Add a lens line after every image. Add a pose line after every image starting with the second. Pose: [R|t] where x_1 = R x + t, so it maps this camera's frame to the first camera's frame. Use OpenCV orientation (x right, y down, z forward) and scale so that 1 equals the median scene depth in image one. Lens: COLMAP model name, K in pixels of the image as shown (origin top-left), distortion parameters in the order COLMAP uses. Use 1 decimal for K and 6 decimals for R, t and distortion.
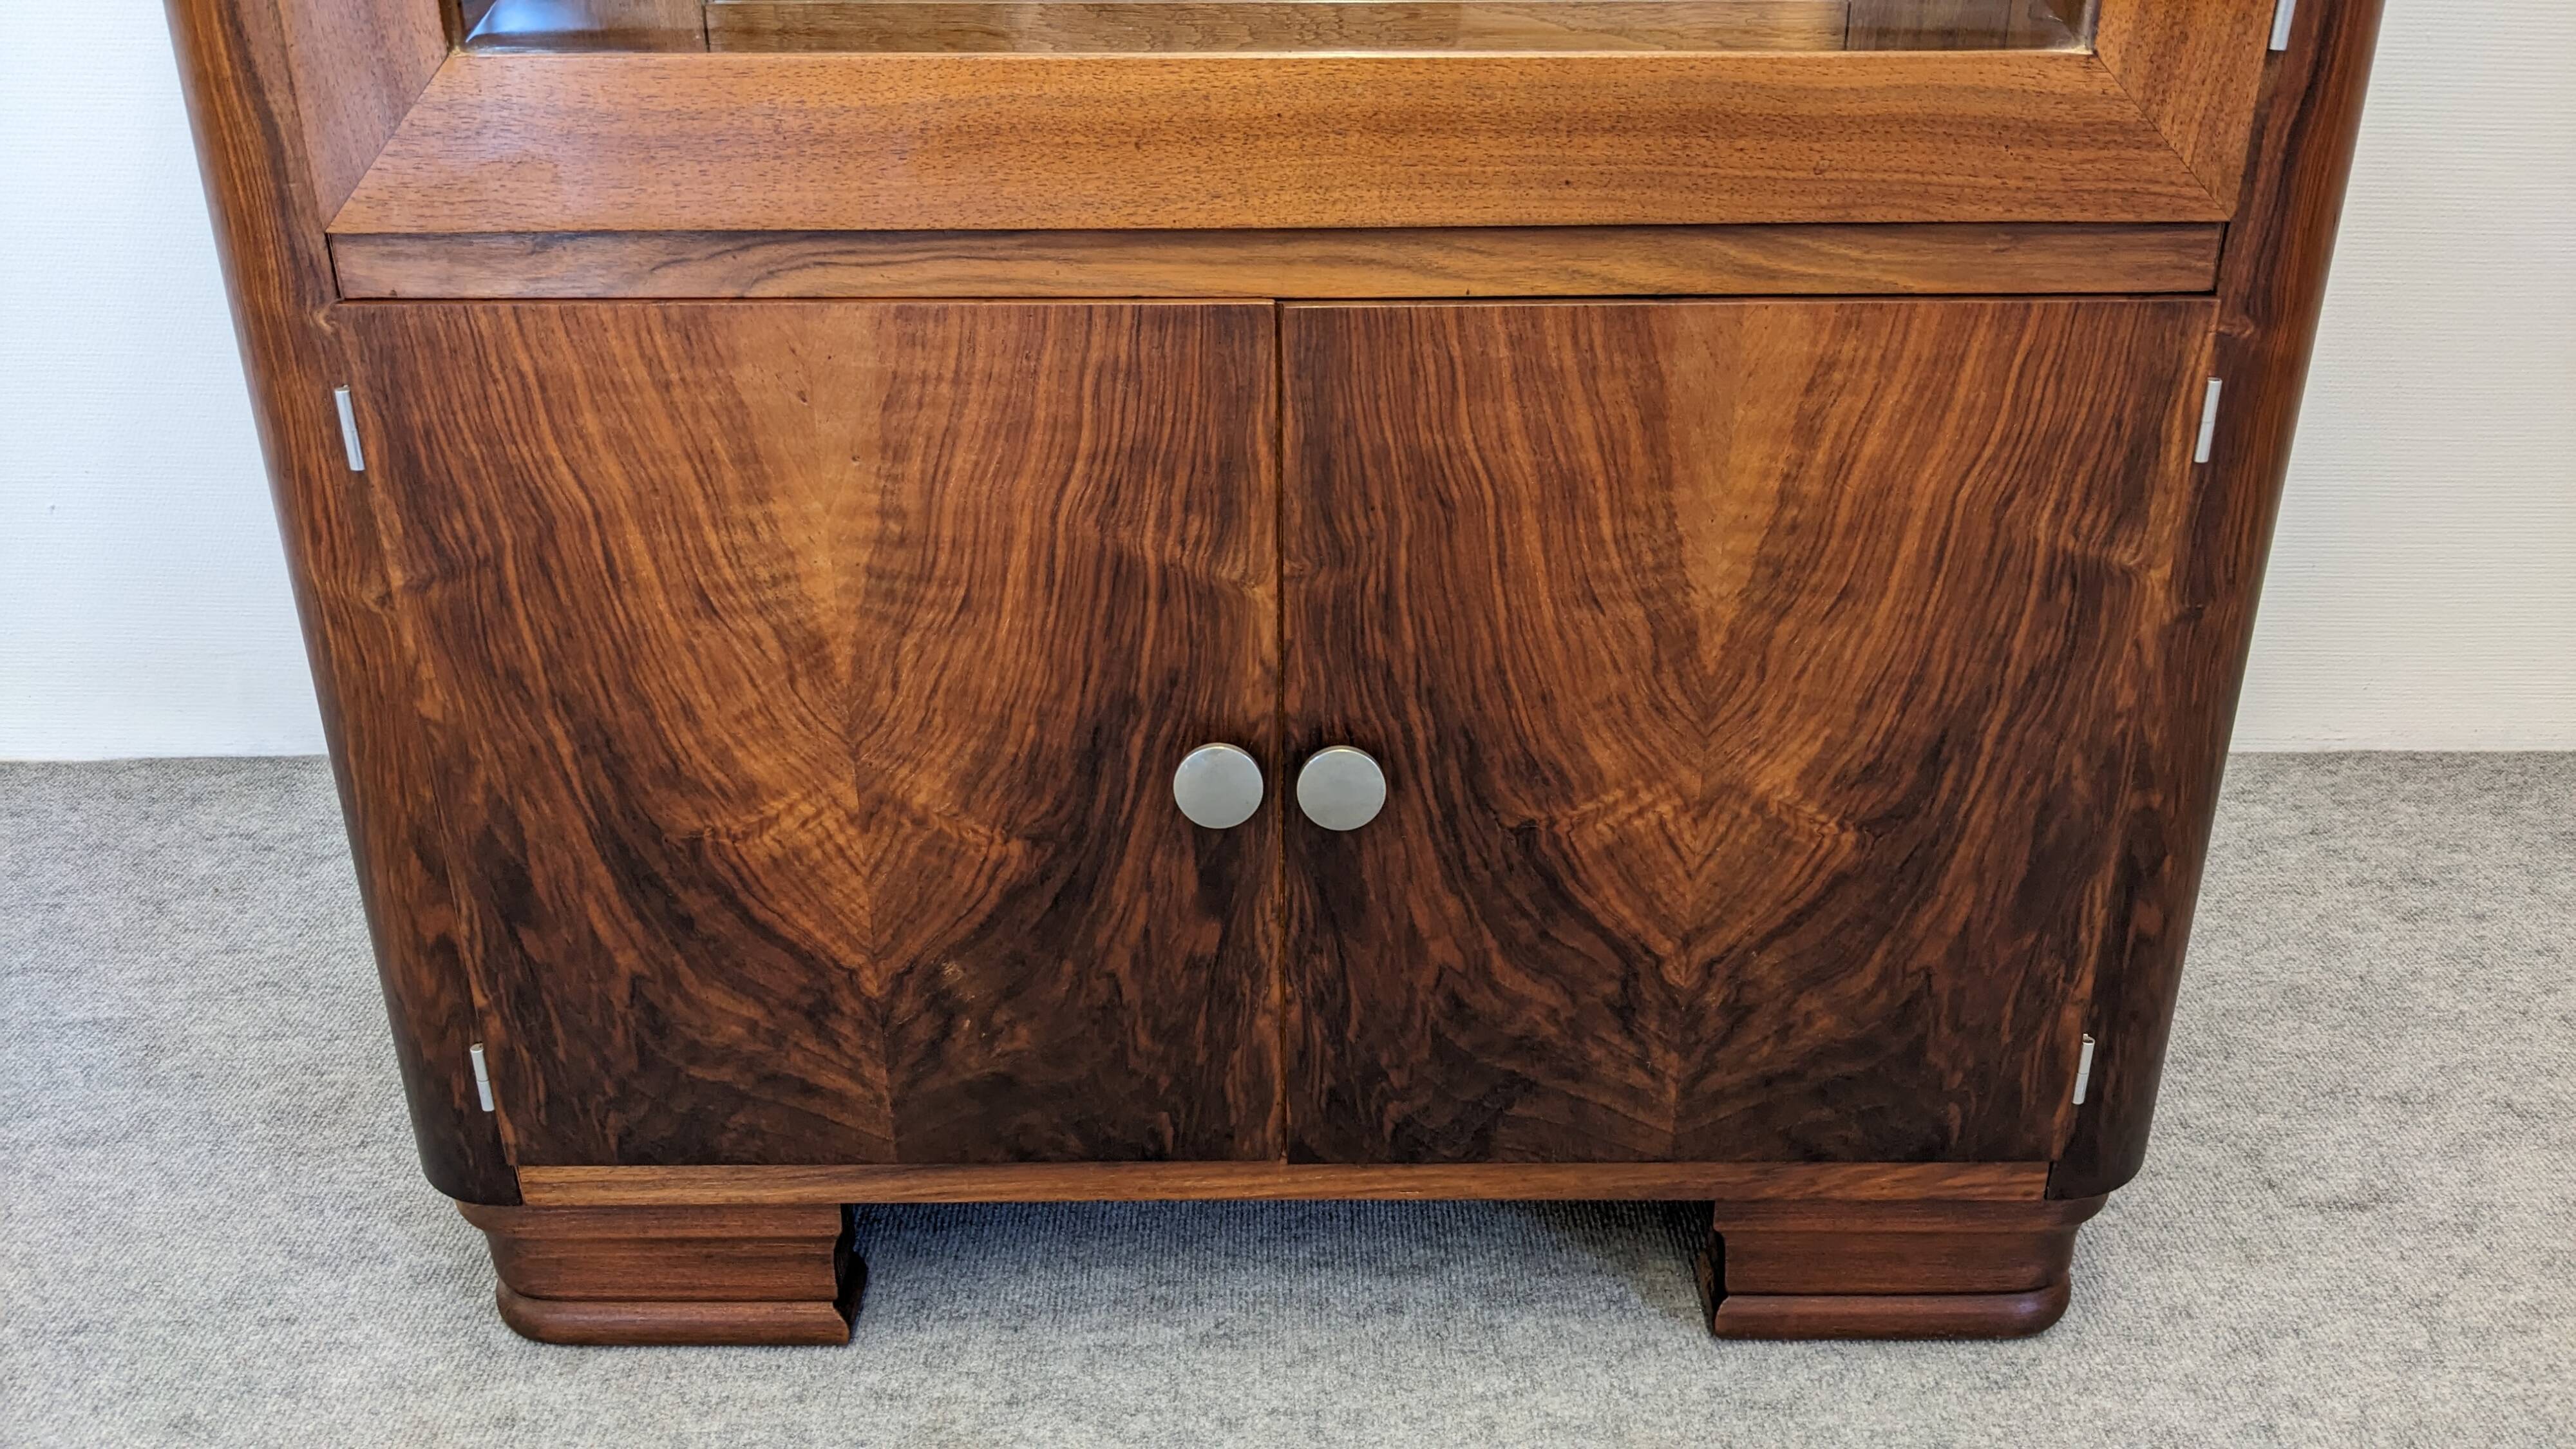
lens RADIAL K [[2055.9, 0, 1286.9], [0, 2055.9, 708.7], [0, 0, 1]] dist [0.063194, -0.109878]
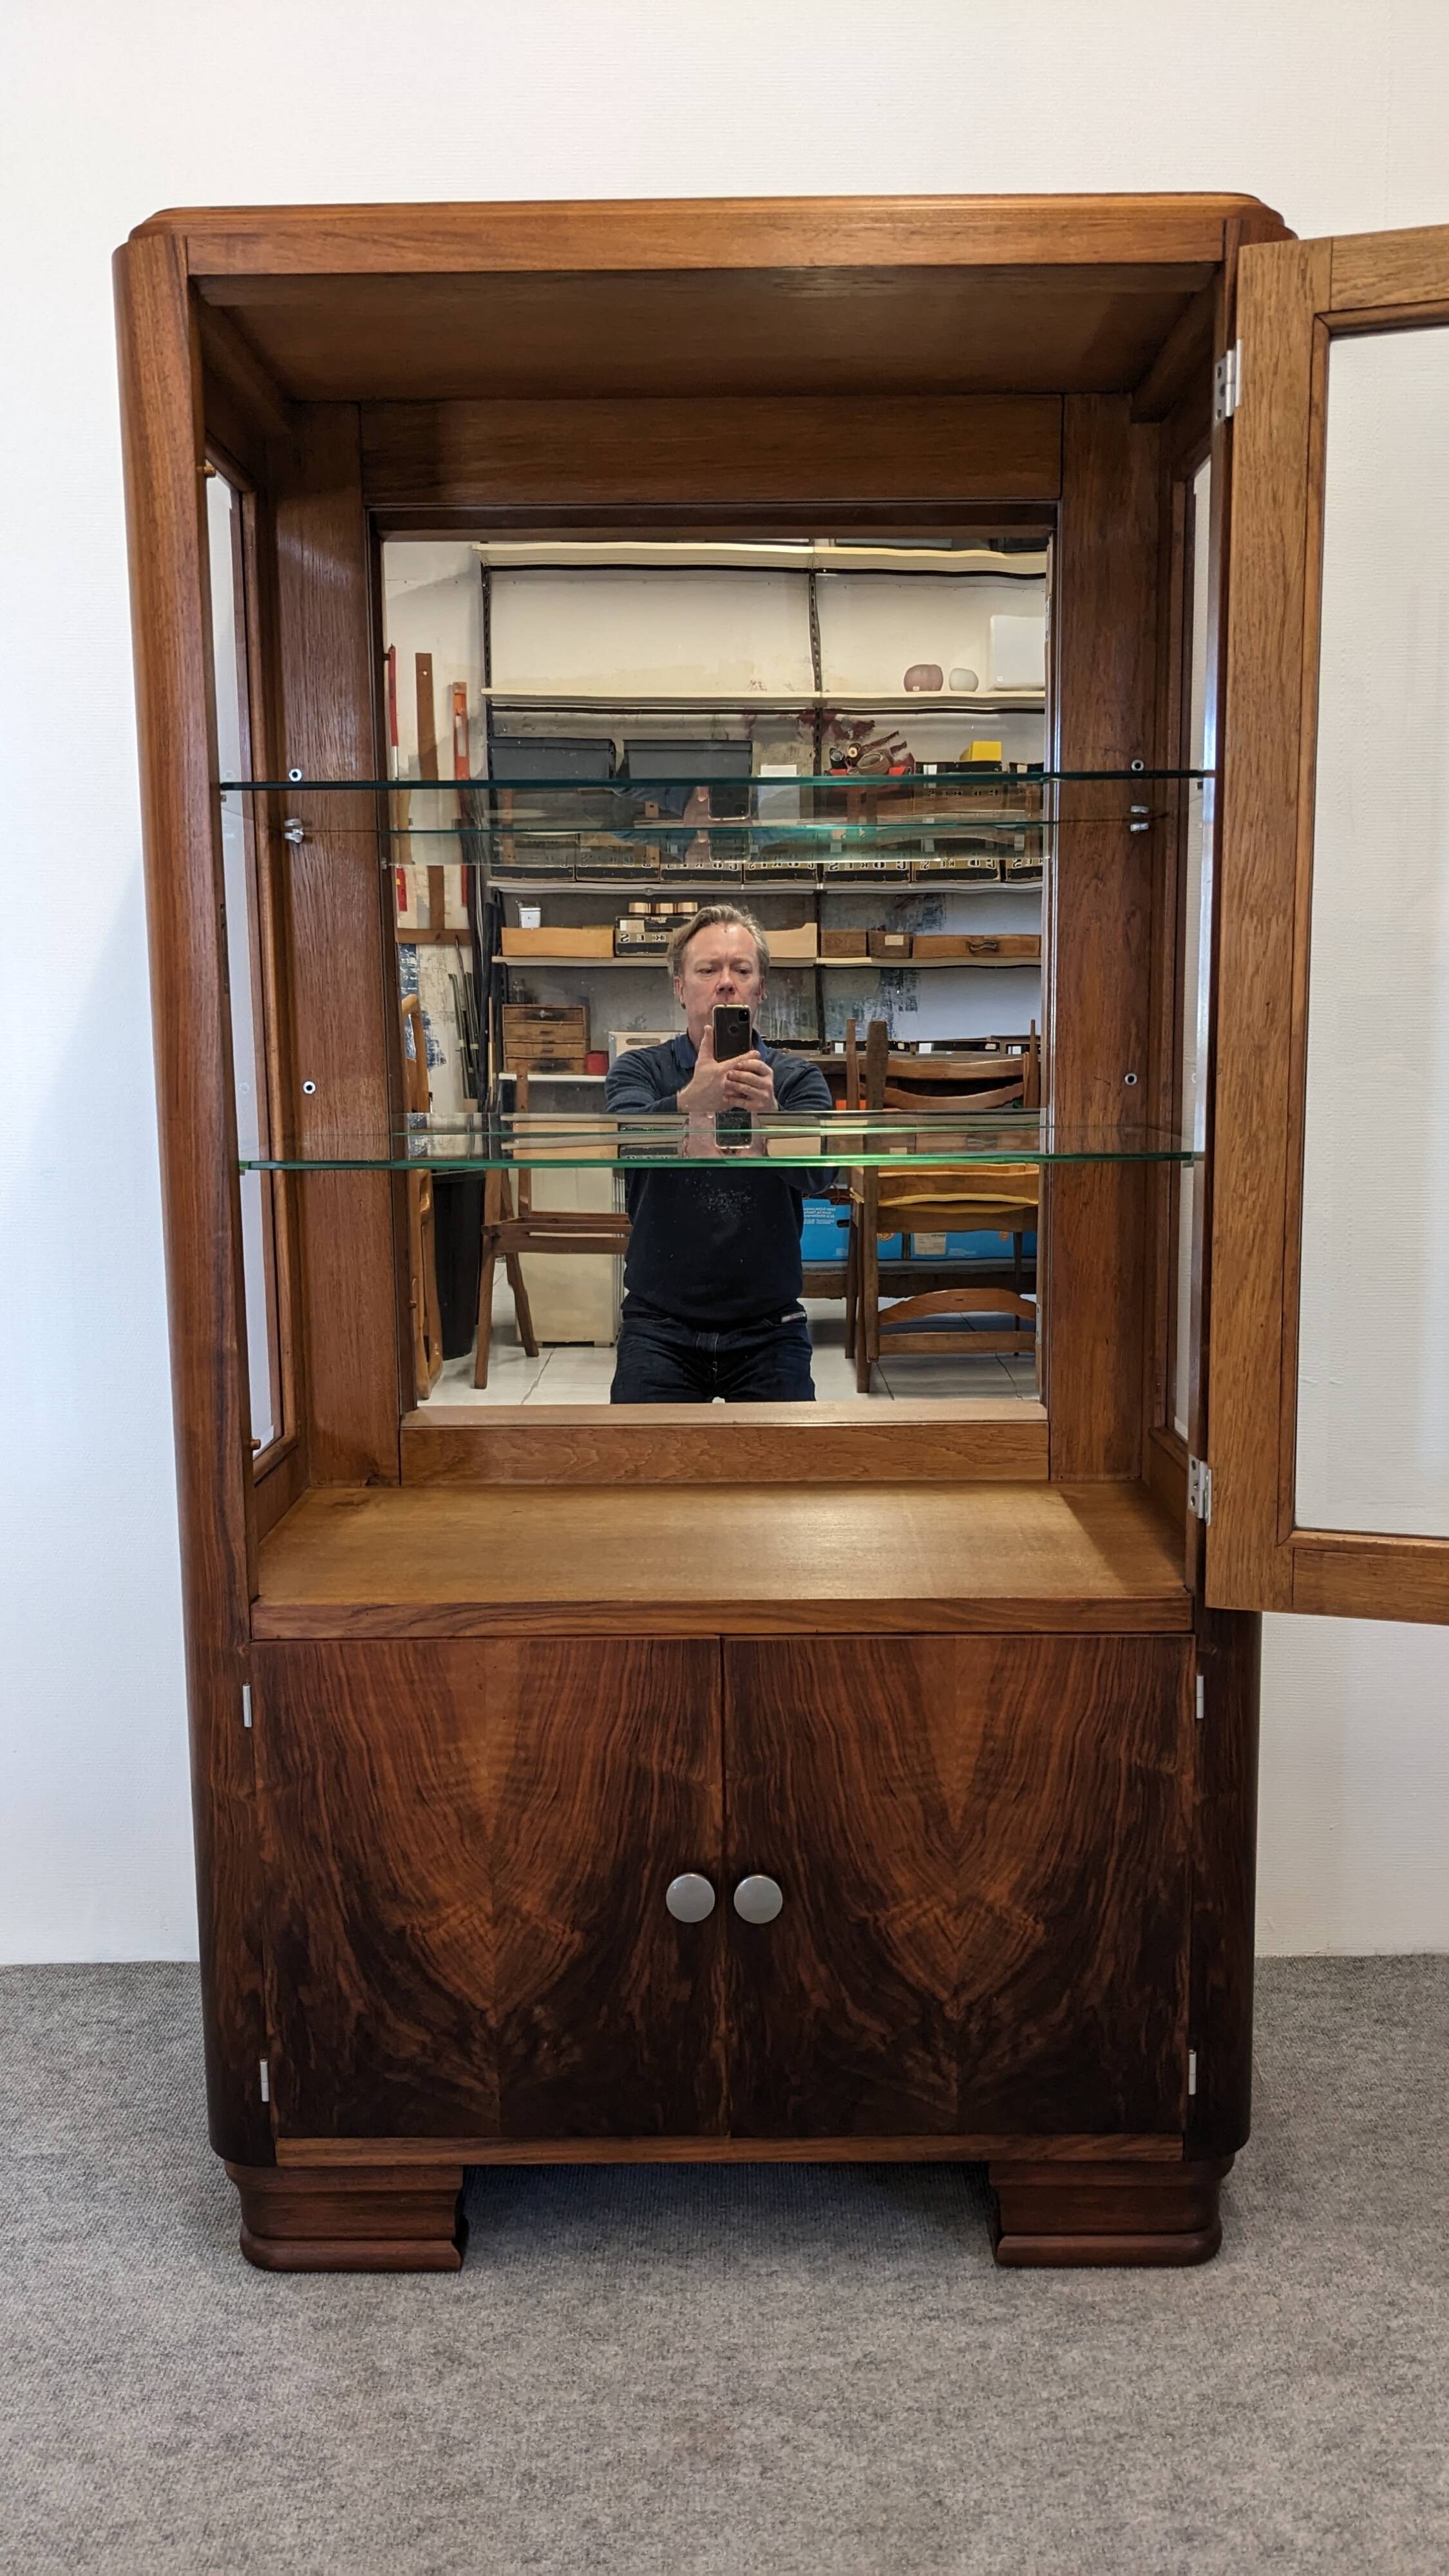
lens RADIAL K [[2055.9, 0, 724.0], [0, 2055.9, 1309.8], [0, 0, 1]] dist [0.063194, -0.109878]
pose [[0.999917, -0.006955, -0.010825, 0.019853], [0.003609, 0.959157, -0.282850, 0.056365], [0.012351, 0.282788, 0.959103, -0.913861]]
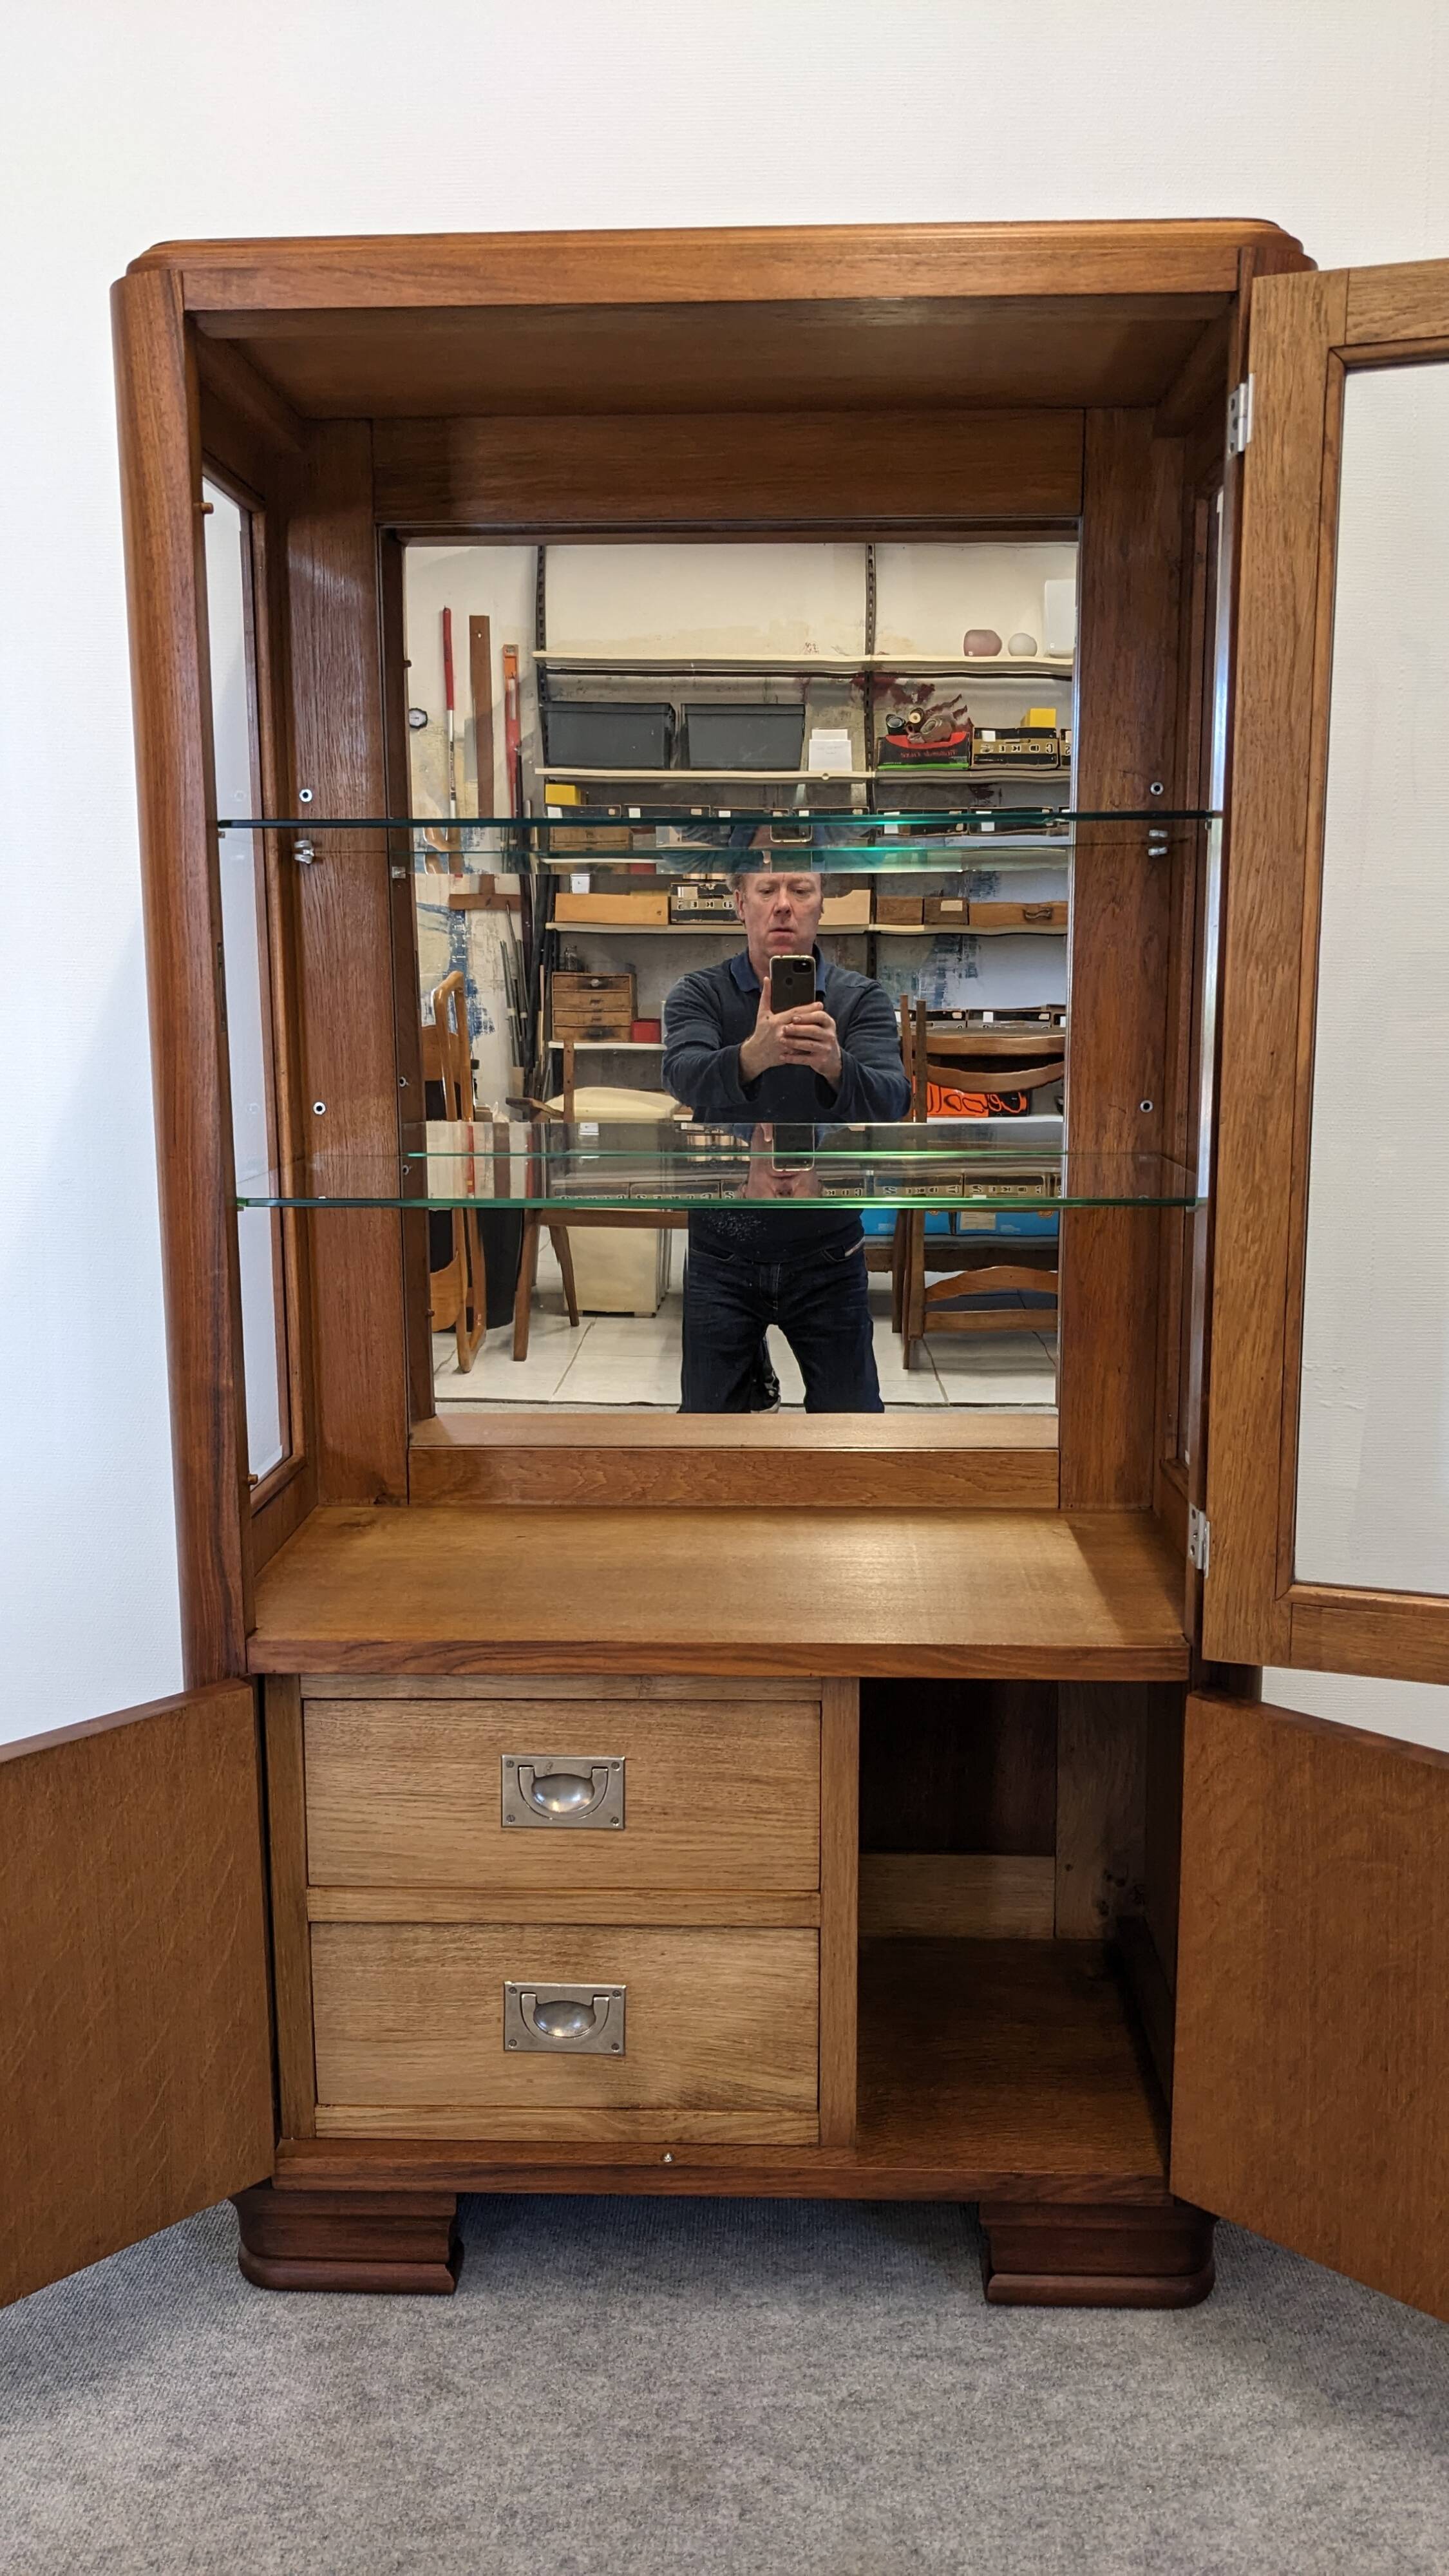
lens RADIAL K [[2055.9, 0, 719.6], [0, 2055.9, 1307.5], [0, 0, 1]] dist [0.063194, -0.109878]
pose [[0.999079, 0.004308, -0.042700, 0.076676], [-0.015292, 0.965383, -0.260387, -0.024896], [0.040100, 0.260800, 0.964560, -0.923922]]
